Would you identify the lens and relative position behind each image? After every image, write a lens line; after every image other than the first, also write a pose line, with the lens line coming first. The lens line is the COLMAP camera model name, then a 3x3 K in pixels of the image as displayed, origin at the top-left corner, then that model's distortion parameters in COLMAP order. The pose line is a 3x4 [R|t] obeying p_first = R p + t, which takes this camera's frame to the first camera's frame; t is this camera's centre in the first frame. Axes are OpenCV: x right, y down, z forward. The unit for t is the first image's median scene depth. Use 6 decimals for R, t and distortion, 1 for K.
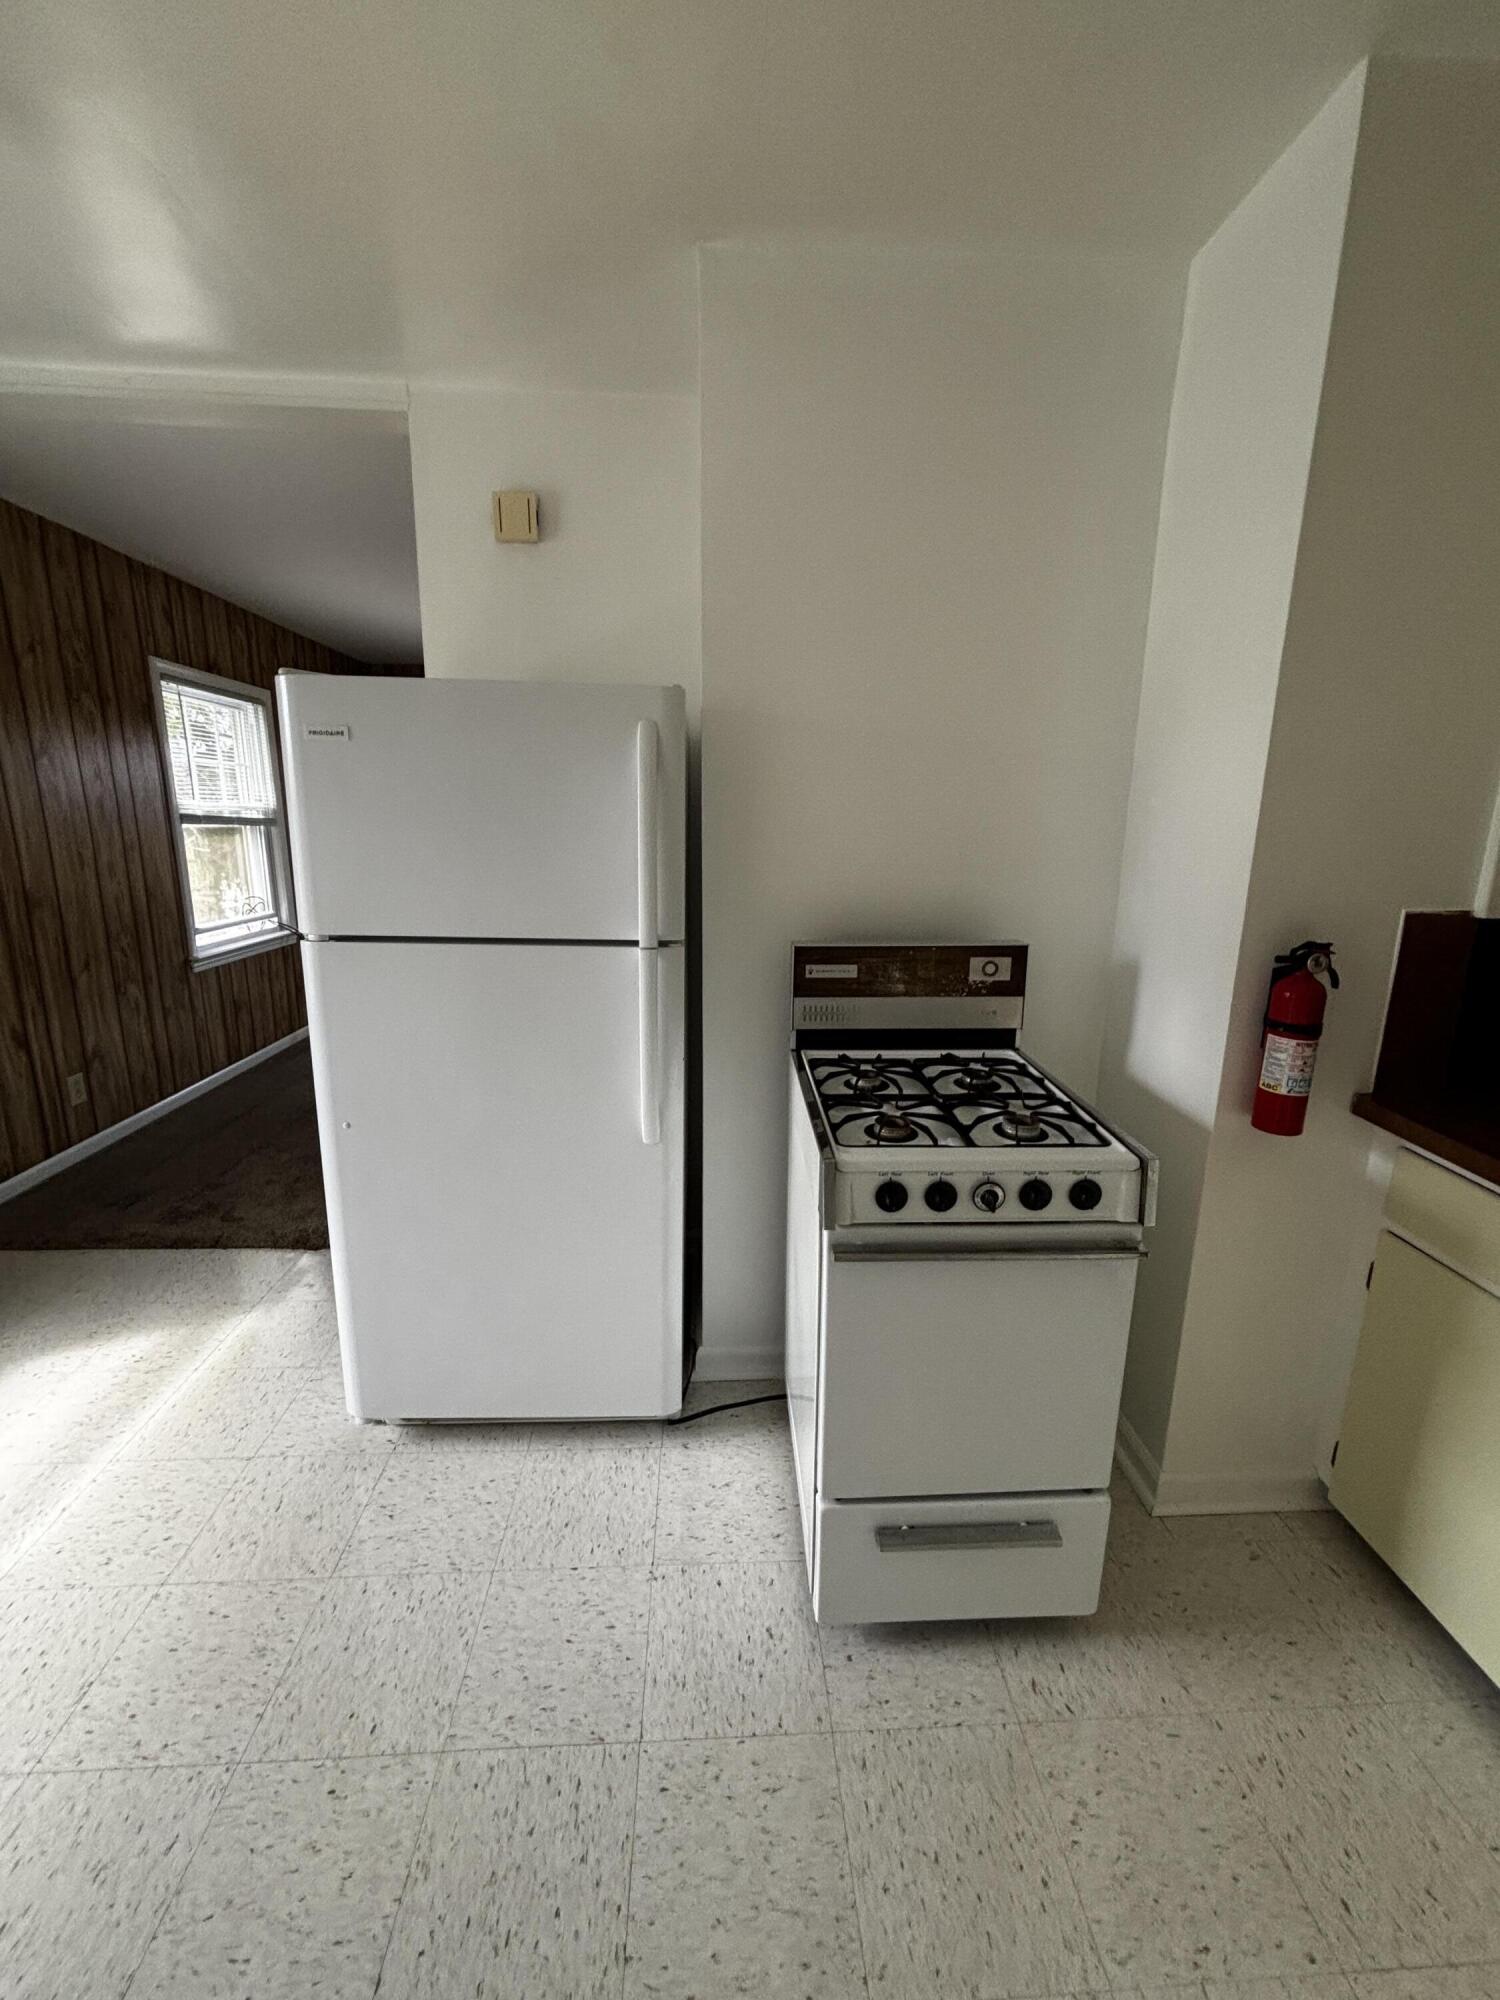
lens RADIAL K [[797.8, 0, 758.1], [0, 797.8, 1002.7], [0, 0, 1]] dist [0.002456, 0.000236]
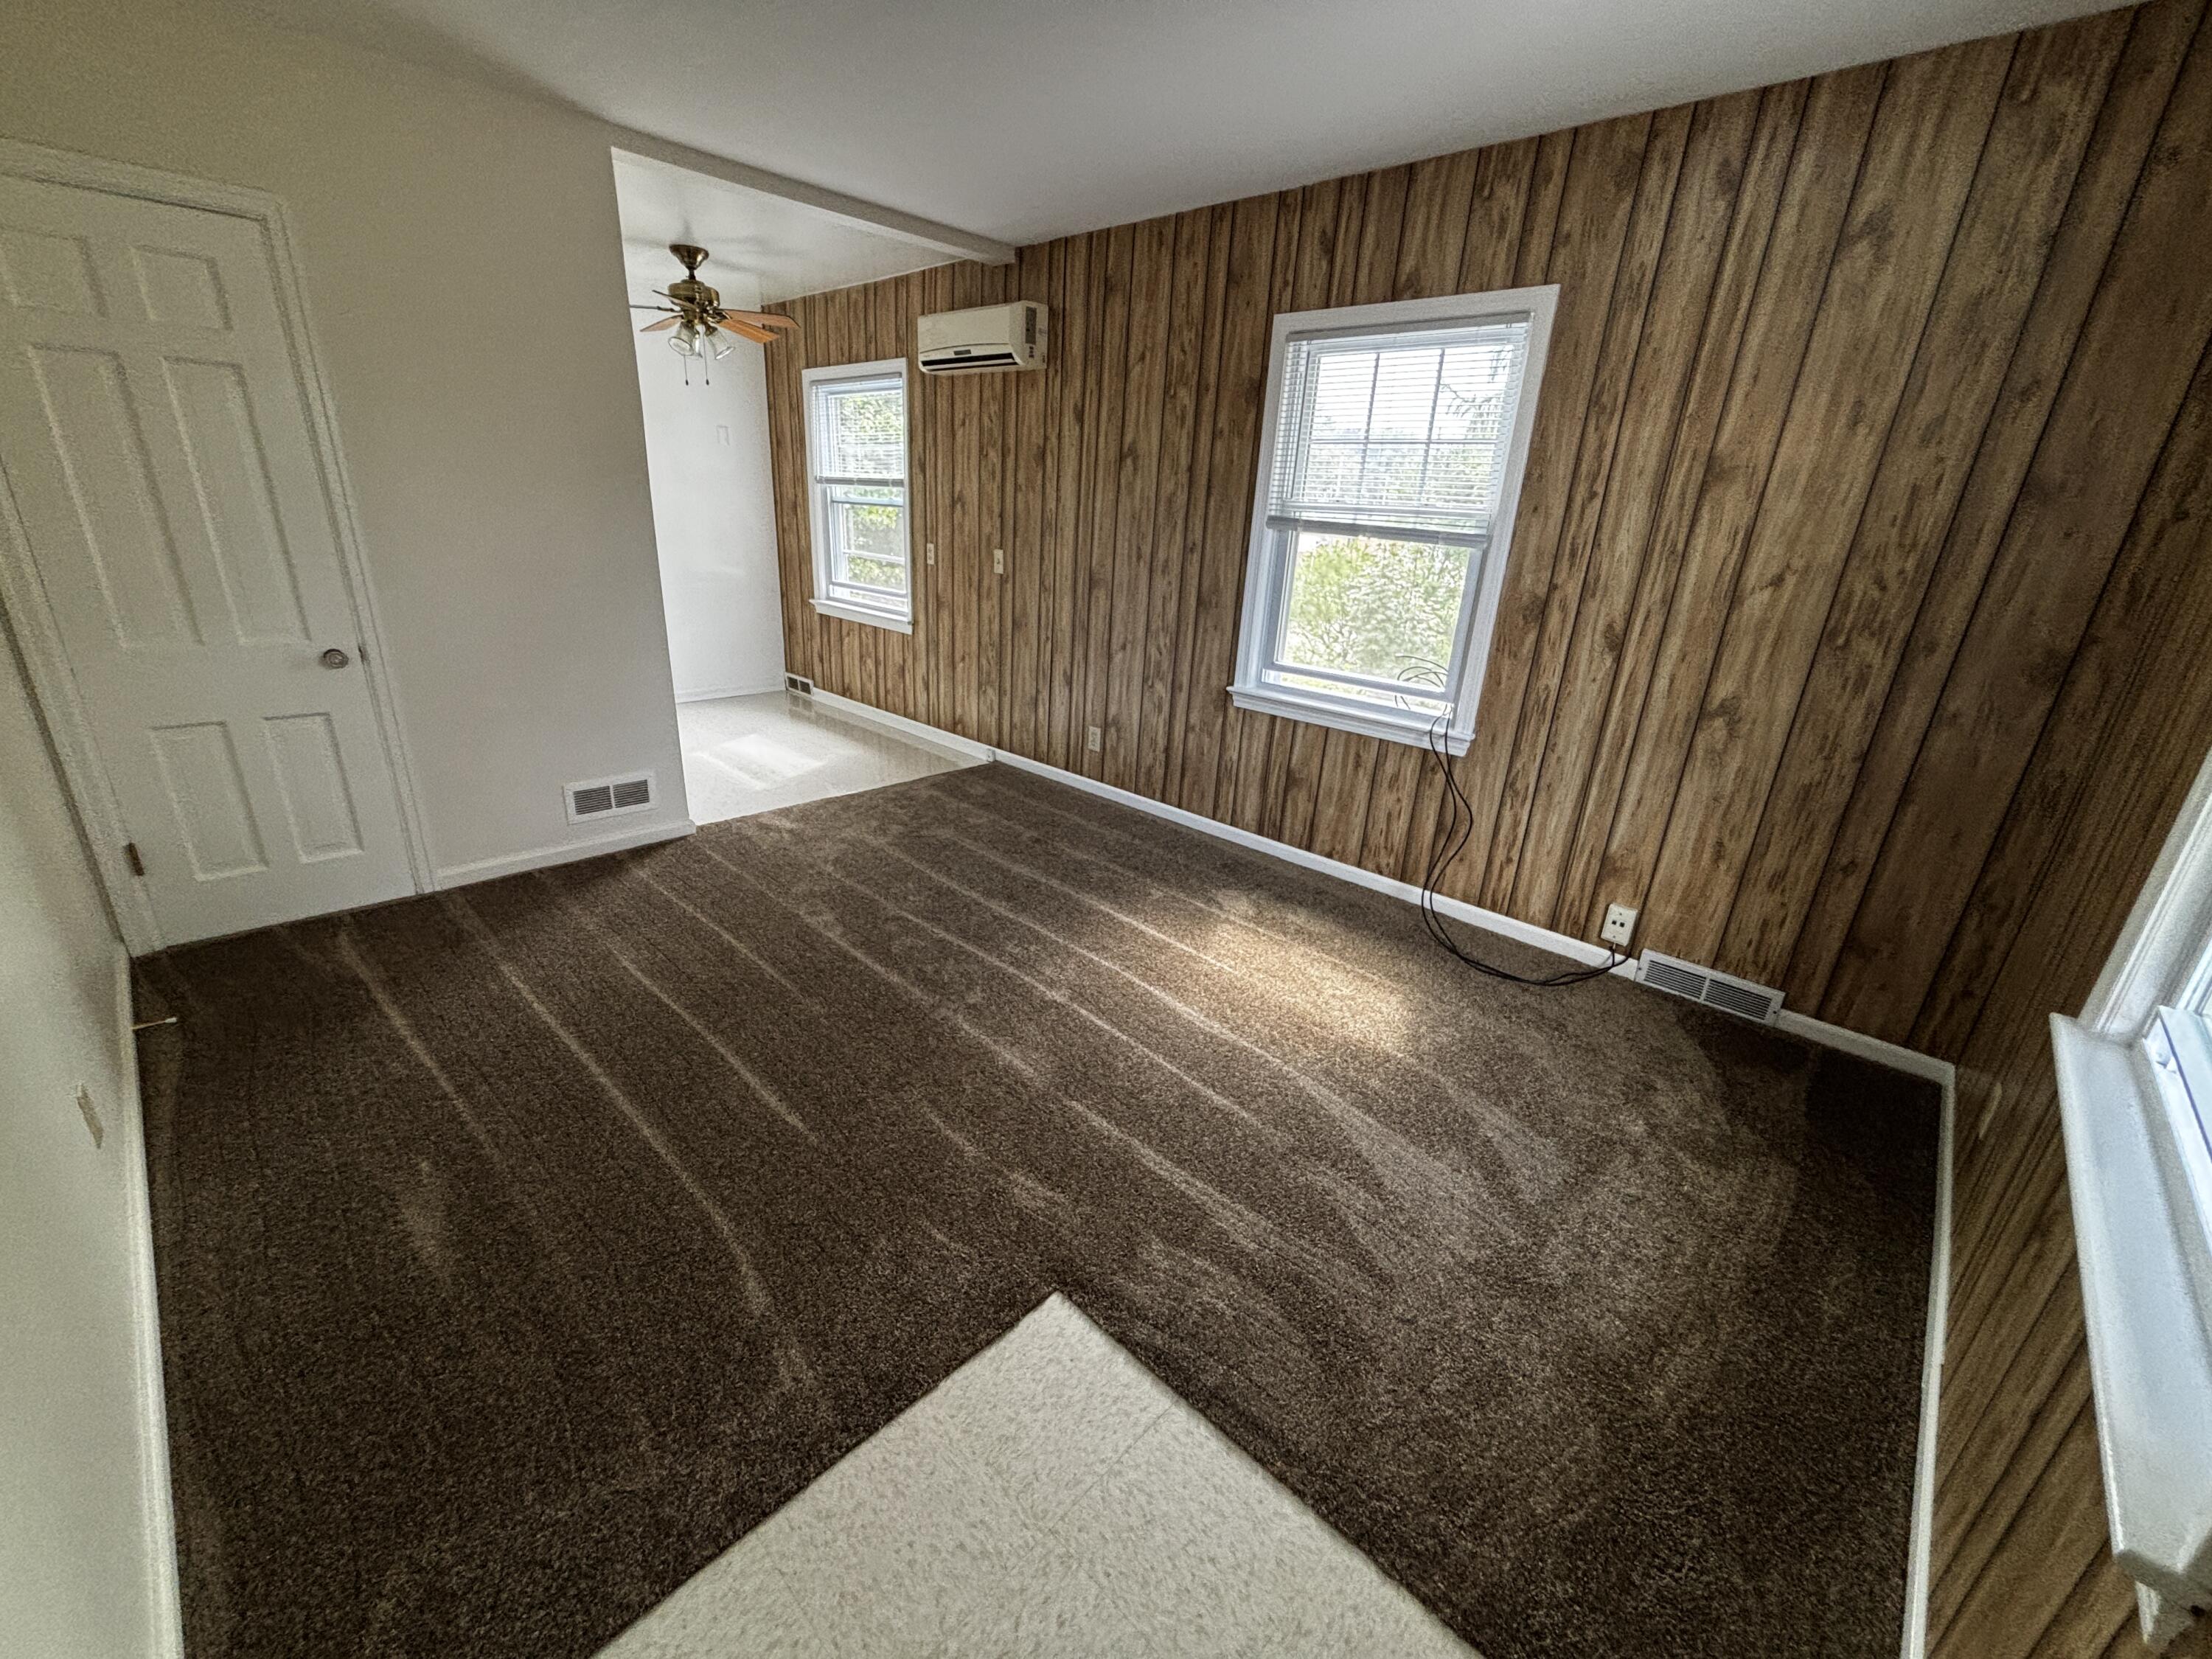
lens RADIAL K [[882.4, 0, 1109.2], [0, 882.4, 830.1], [0, 0, 1]] dist [0.002456, 0.000236]
pose [[-0.717816, 0.189474, -0.669956, 0.048735], [-0.216891, 0.853520, 0.473773, -0.284683], [0.661588, 0.485389, -0.571575, 1.252206]]
